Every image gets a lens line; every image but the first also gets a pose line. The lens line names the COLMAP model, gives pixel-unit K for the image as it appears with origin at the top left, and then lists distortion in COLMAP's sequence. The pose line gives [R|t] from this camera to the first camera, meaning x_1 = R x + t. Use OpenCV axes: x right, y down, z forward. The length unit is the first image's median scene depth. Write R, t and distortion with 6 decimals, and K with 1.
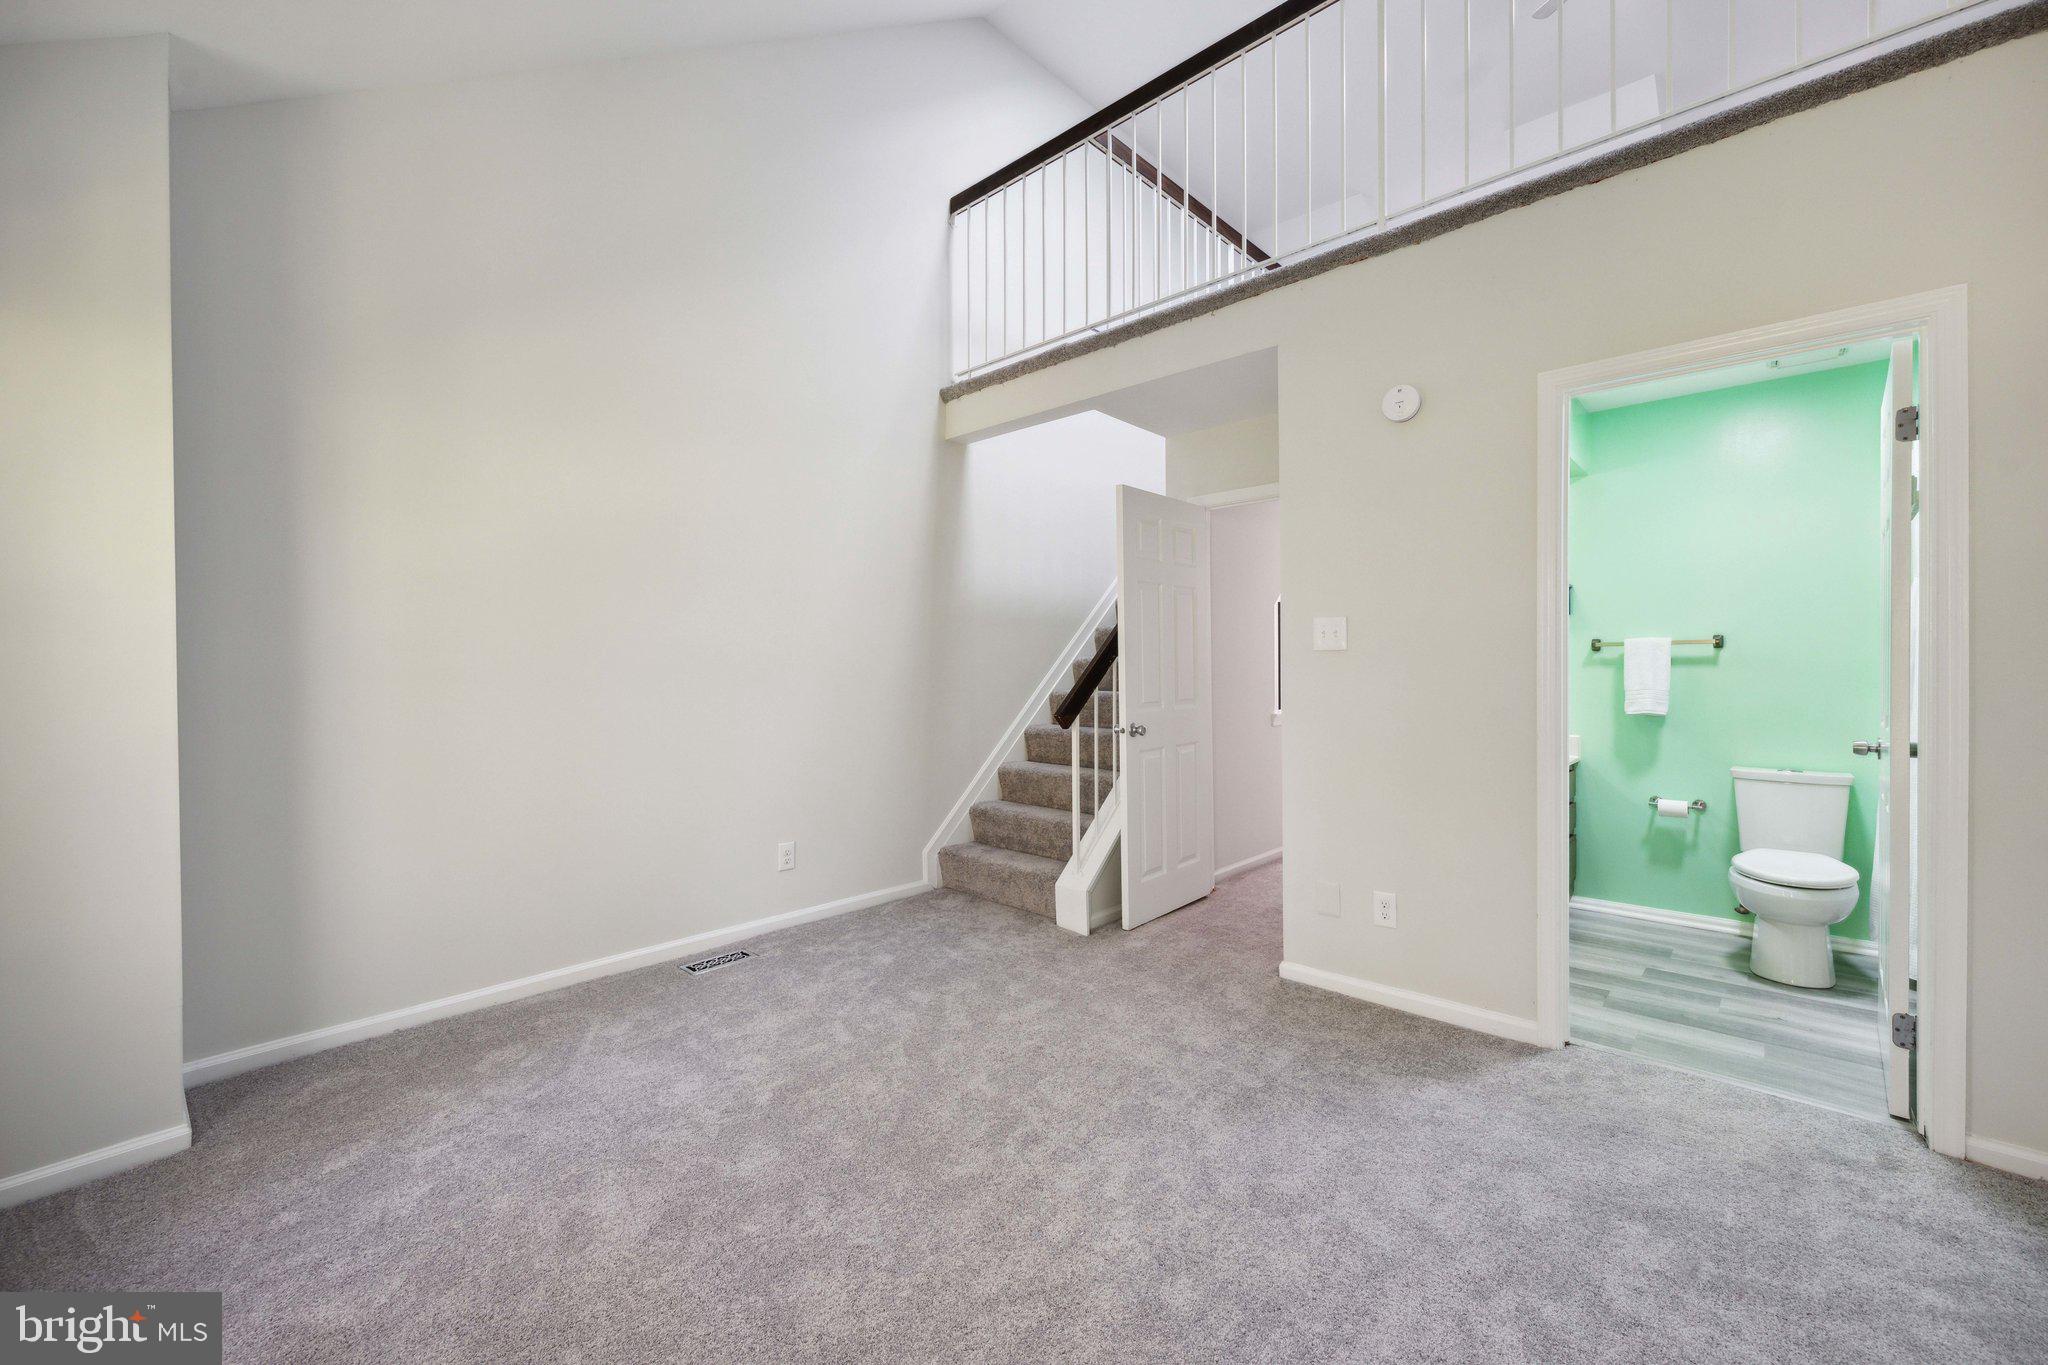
lens RADIAL K [[786.4, 0, 1024.0], [0, 786.4, 682.5], [0, 0, 1]] dist [0.012820, 0.000174]
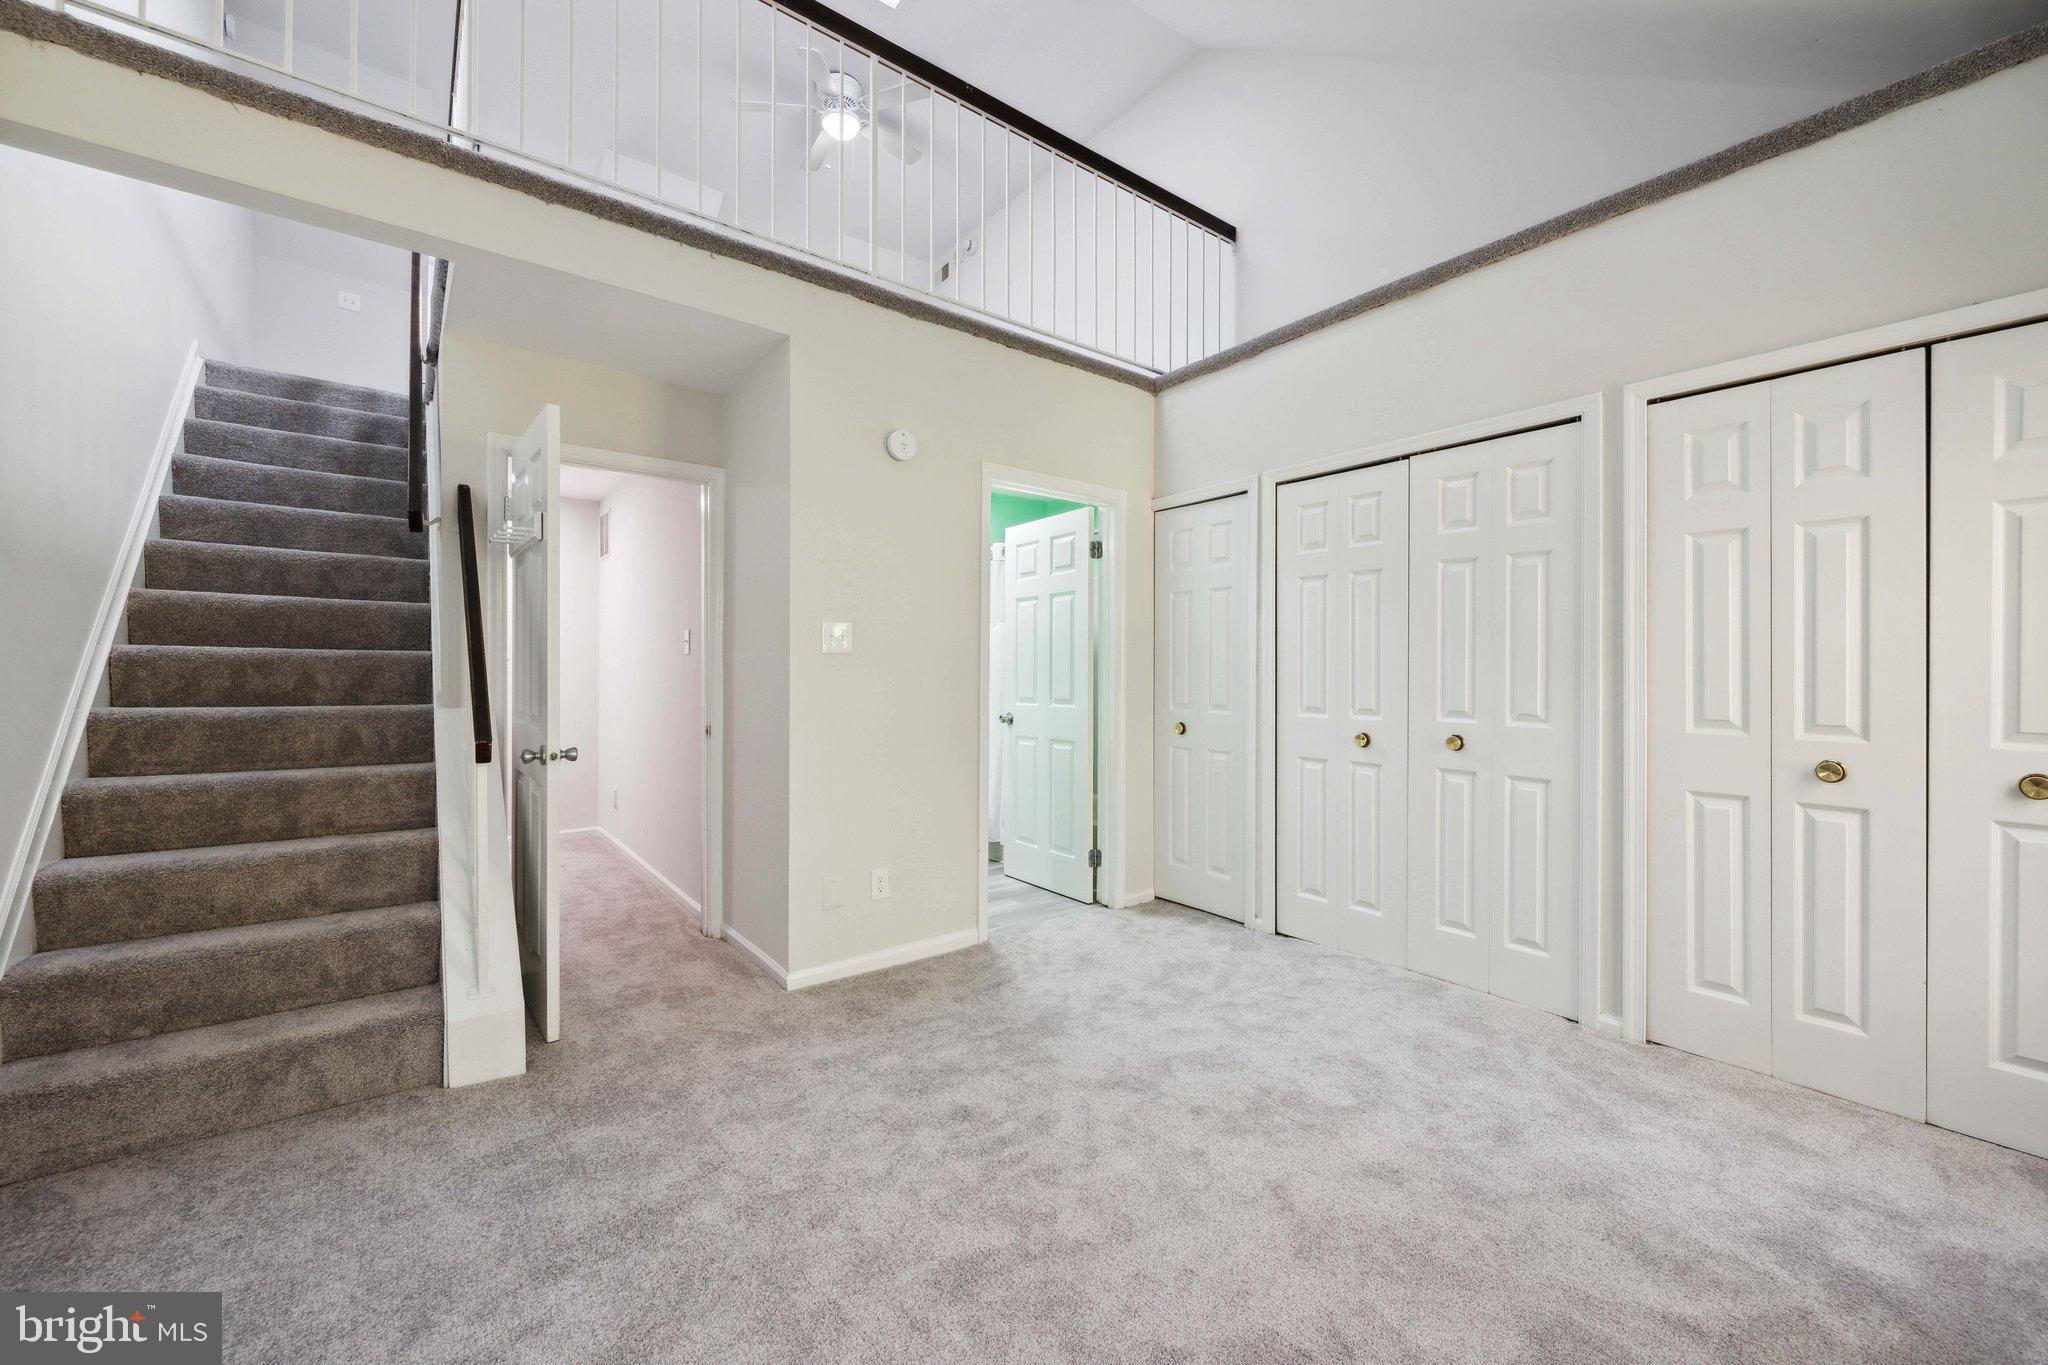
lens RADIAL K [[808.9, 0, 1021.9], [0, 808.9, 675.4], [0, 0, 1]] dist [0.011461, 0.000093]
pose [[0.191800, -0.001345, 0.981433, -0.613956], [0.007596, 0.999971, -0.000114, -0.009686], [-0.981405, 0.007477, 0.191804, 0.547812]]
